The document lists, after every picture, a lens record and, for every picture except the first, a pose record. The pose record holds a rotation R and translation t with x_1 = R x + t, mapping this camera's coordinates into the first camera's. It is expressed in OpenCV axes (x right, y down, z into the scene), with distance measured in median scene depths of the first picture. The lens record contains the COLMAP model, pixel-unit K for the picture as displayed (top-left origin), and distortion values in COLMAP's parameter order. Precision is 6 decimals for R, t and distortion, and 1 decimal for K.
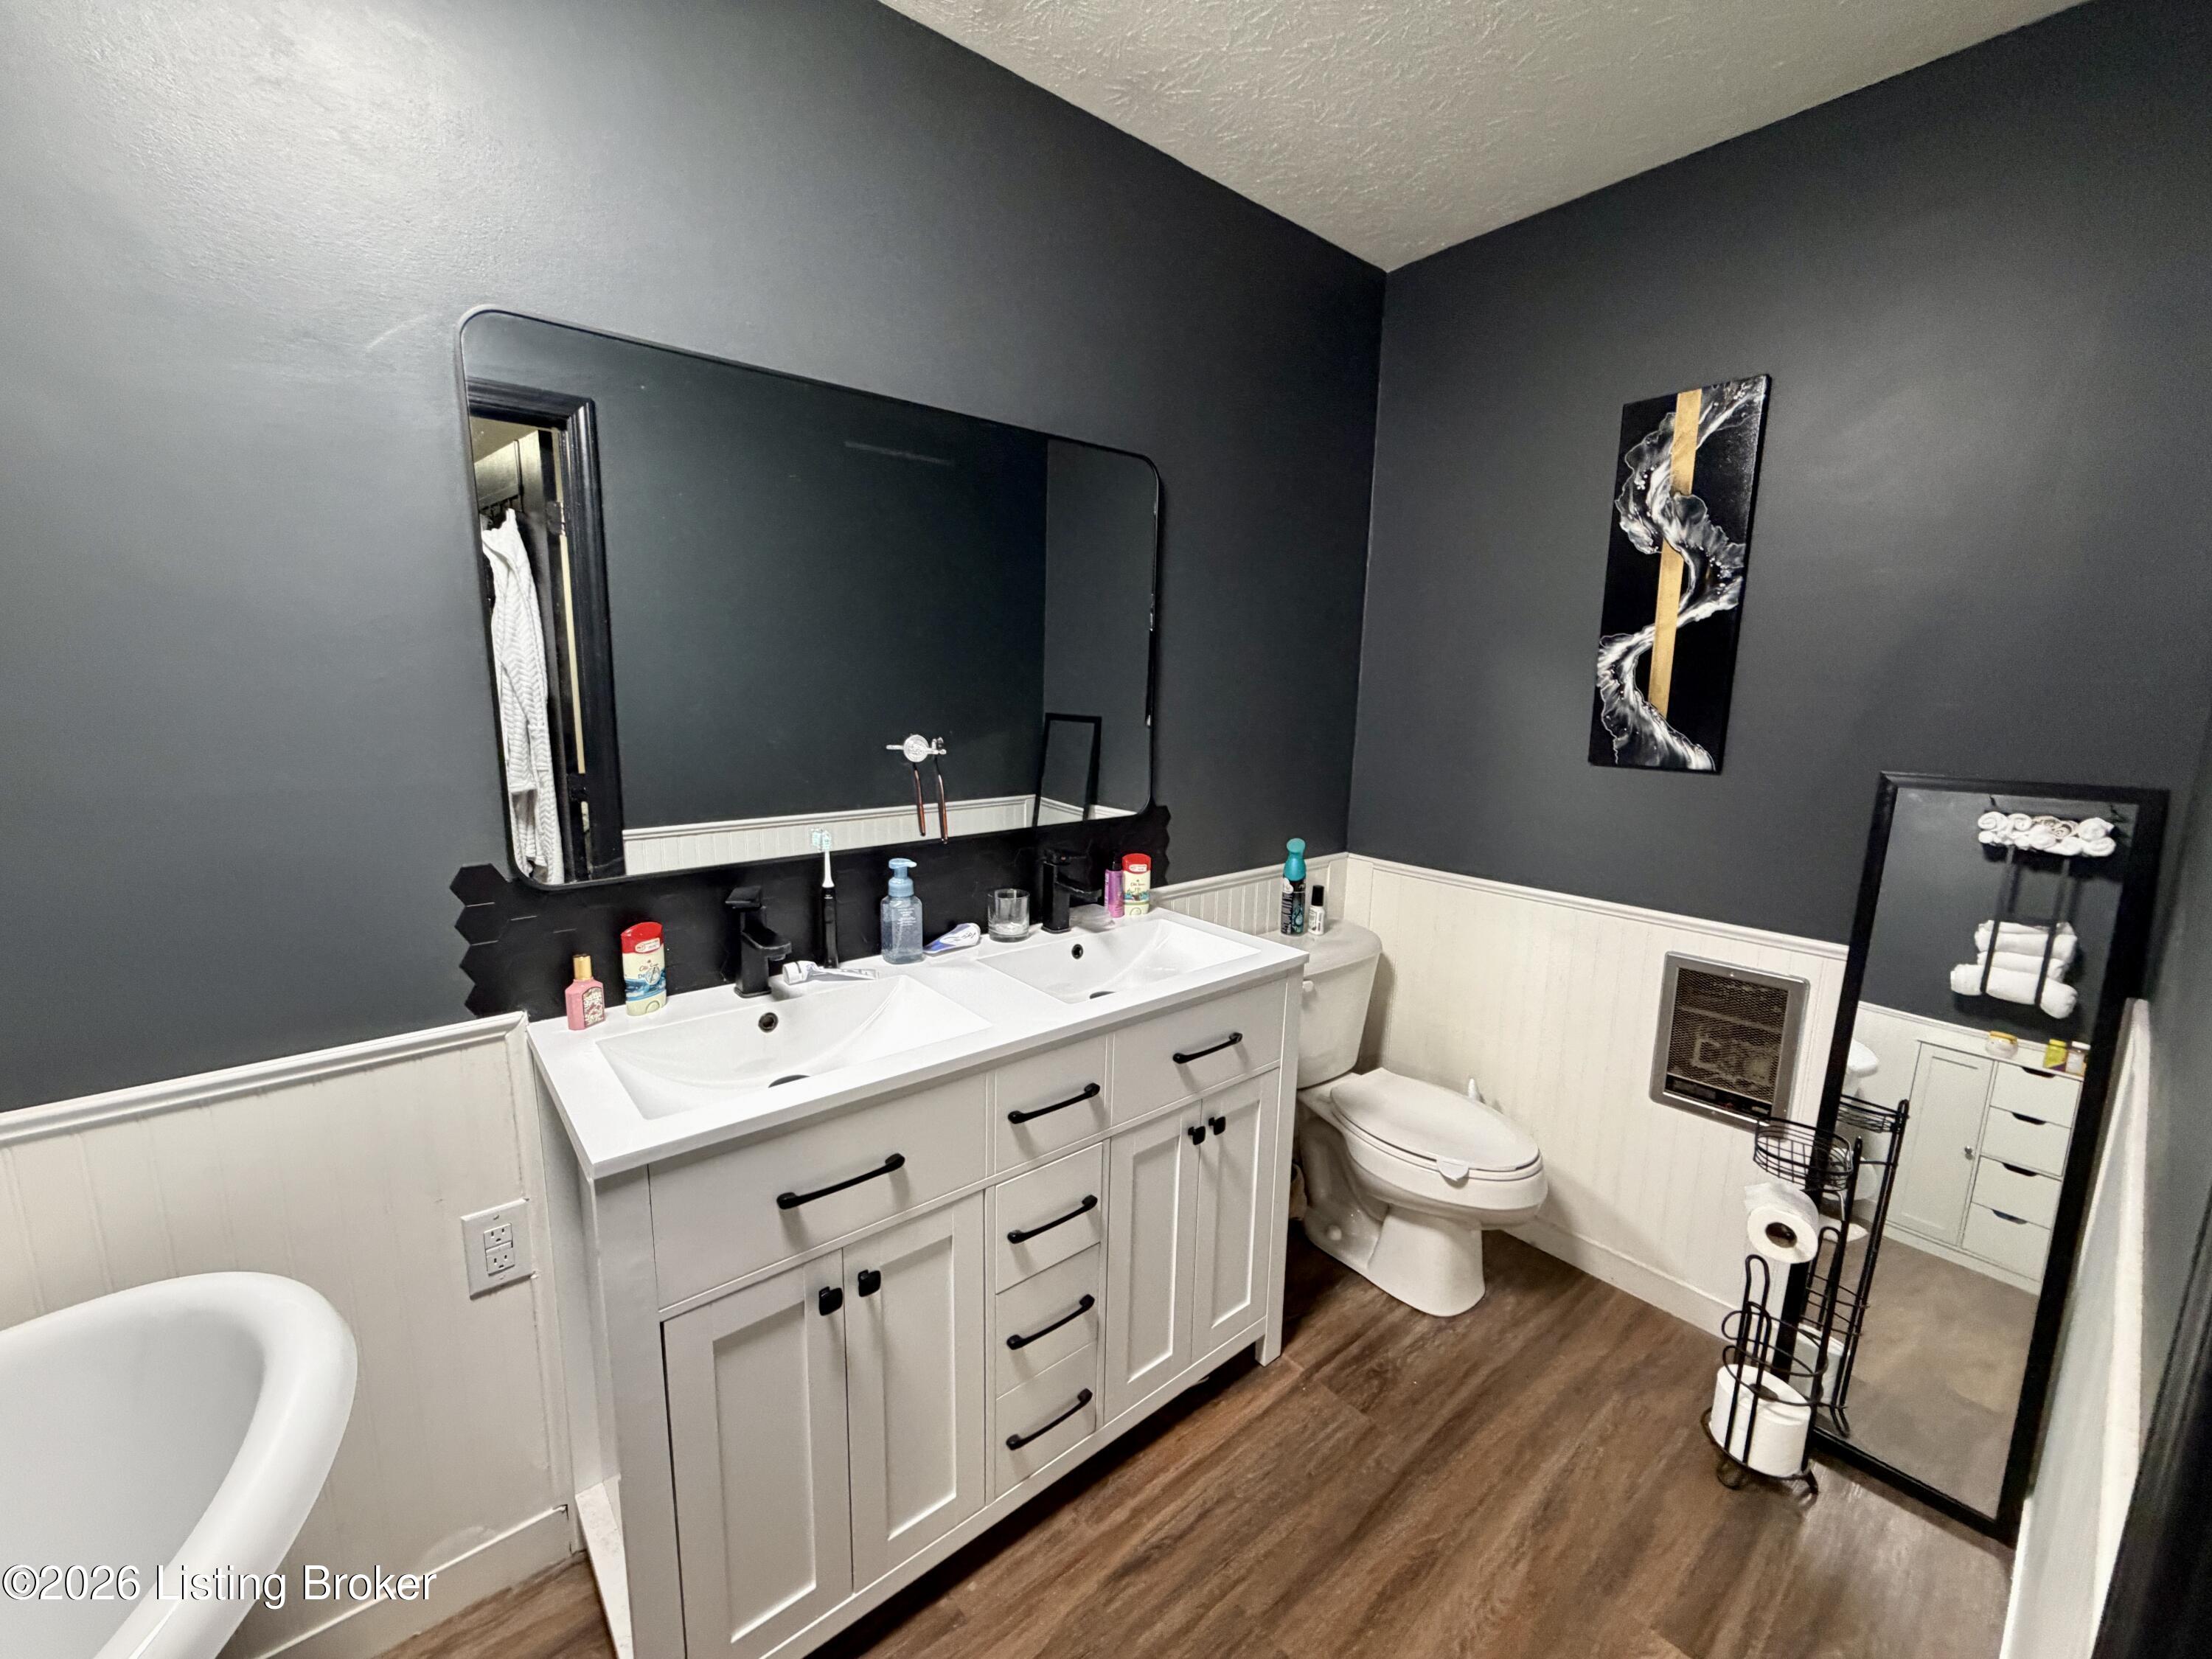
lens RADIAL K [[881.4, 0, 1102.8], [0, 881.4, 831.6], [0, 0, 1]] dist [0.000267, -0.000302]
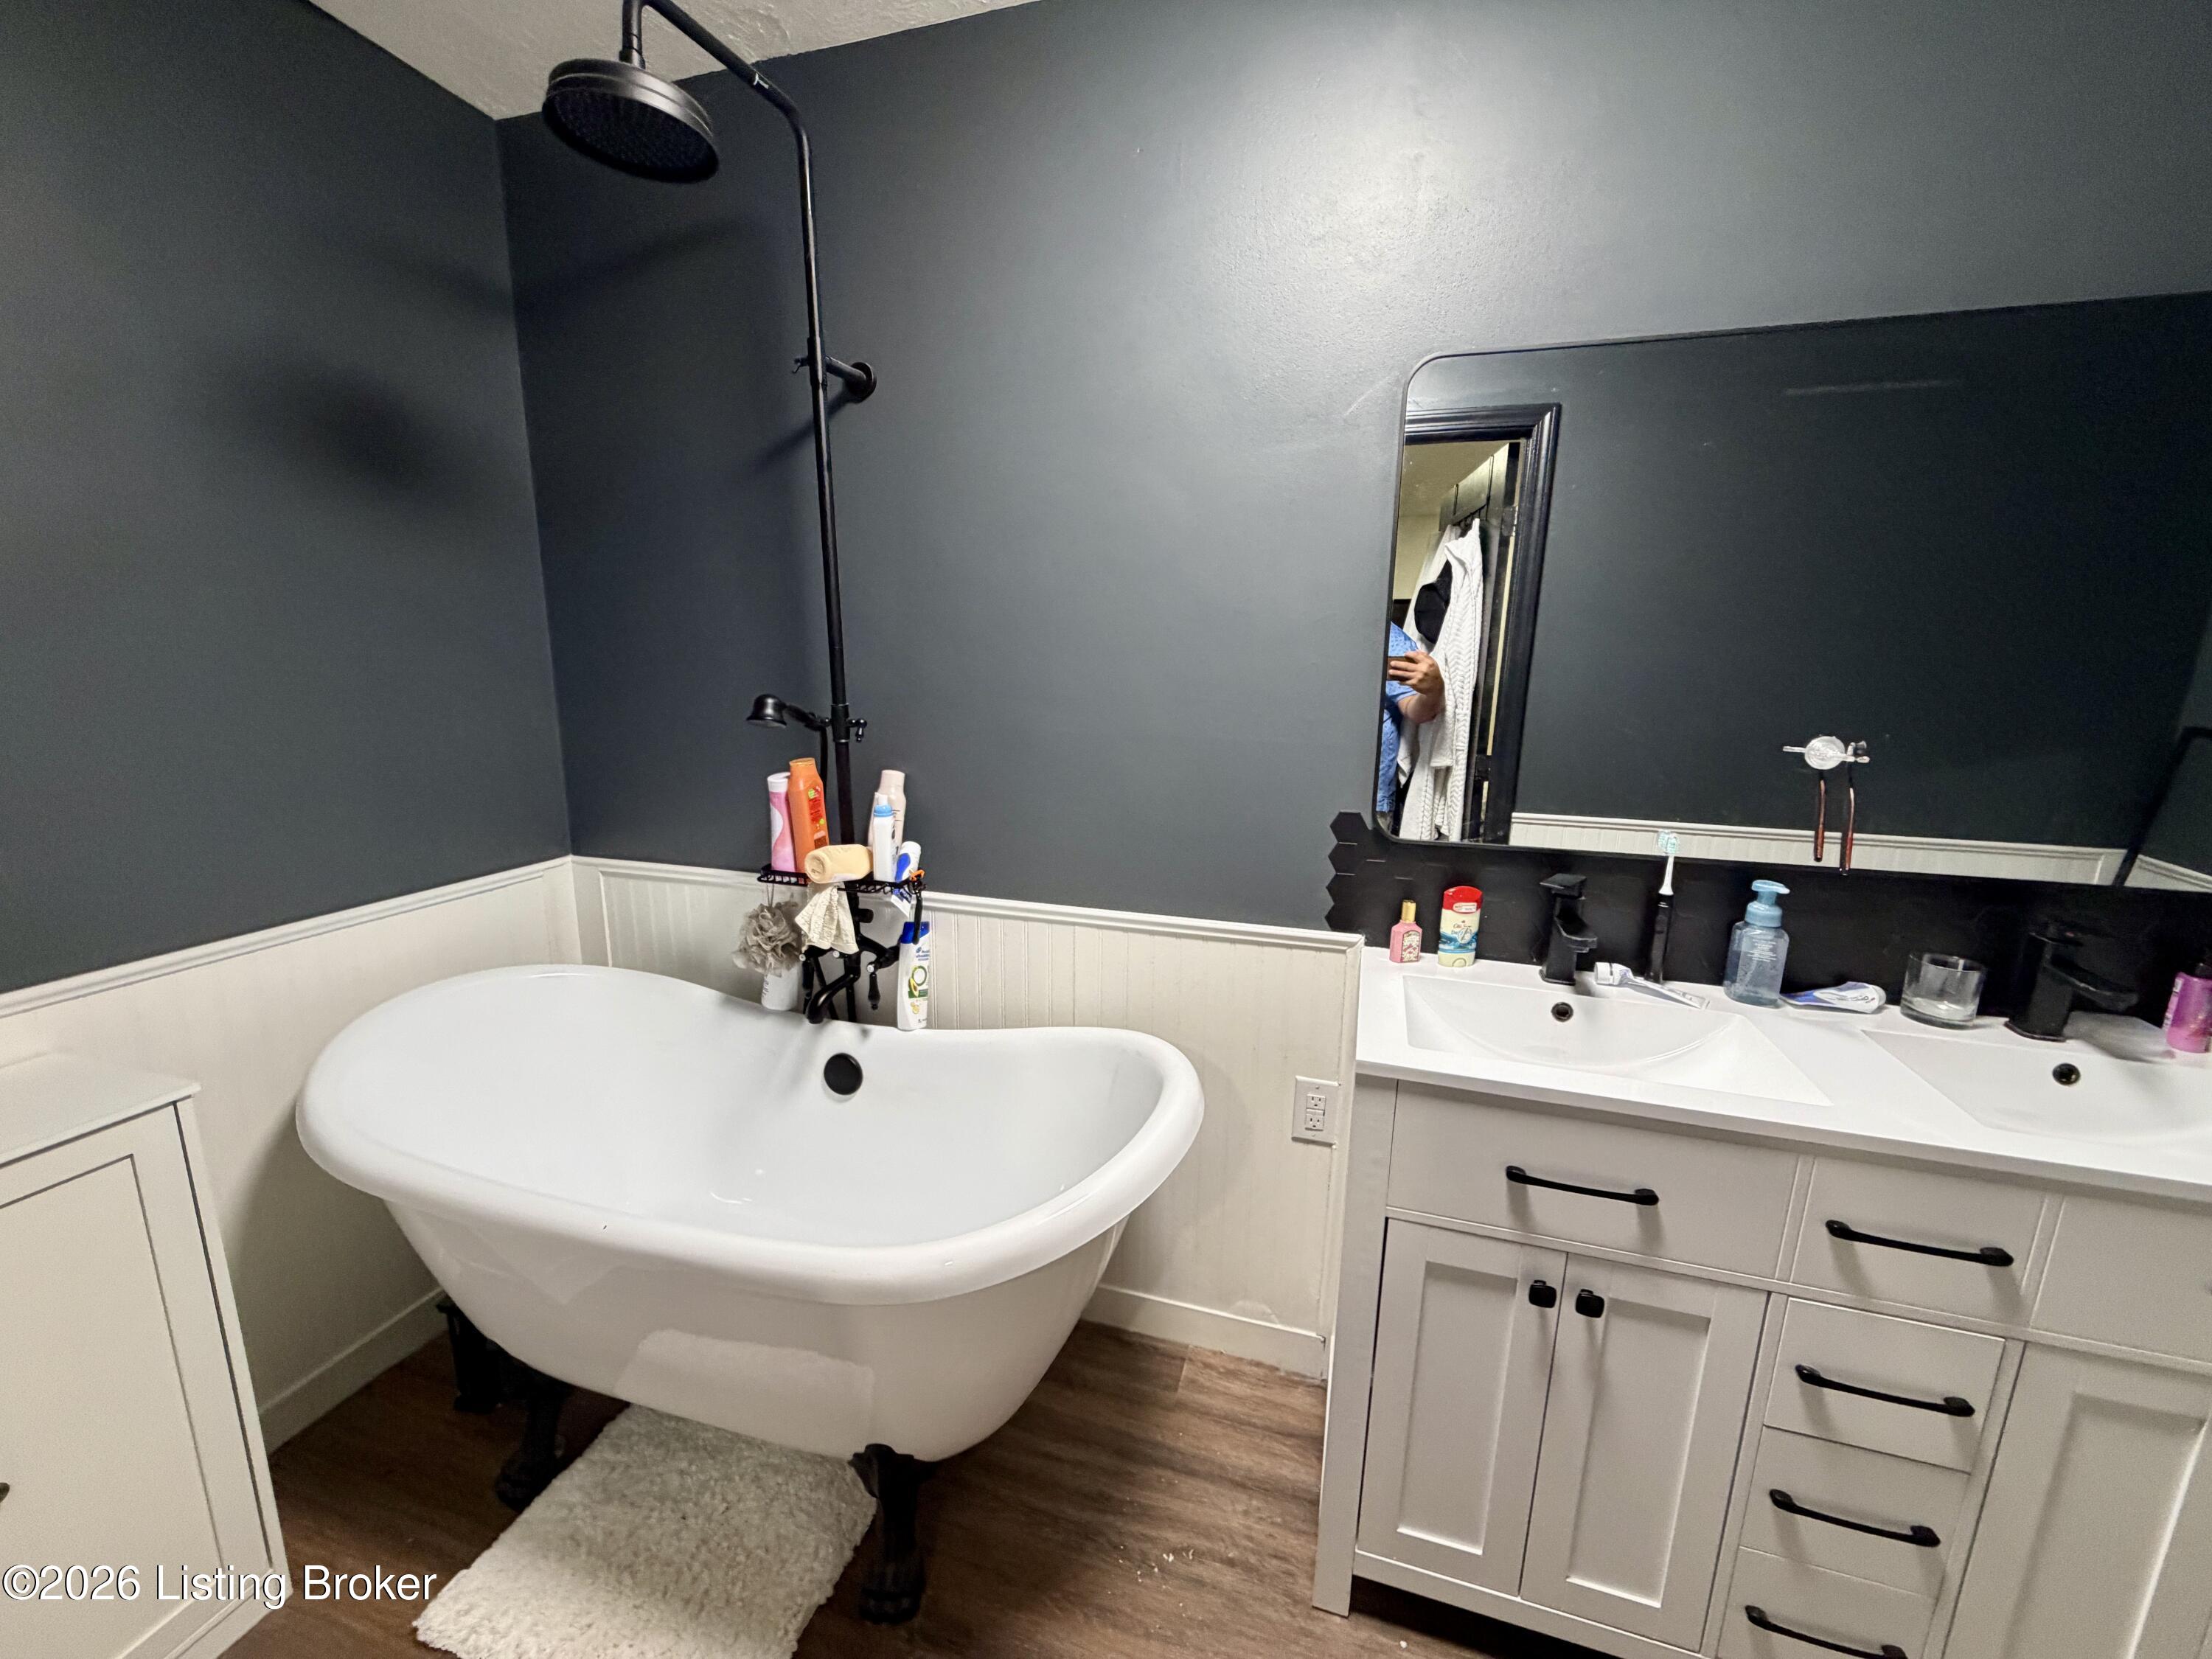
lens RADIAL K [[881.4, 0, 1100.5], [0, 881.4, 831.1], [0, 0, 1]] dist [0.000267, -0.000302]
pose [[0.543276, 0.156304, -0.824876, 0.117498], [-0.151393, 0.984649, 0.086869, 0.007624], [0.825792, 0.077687, 0.558599, -0.000514]]
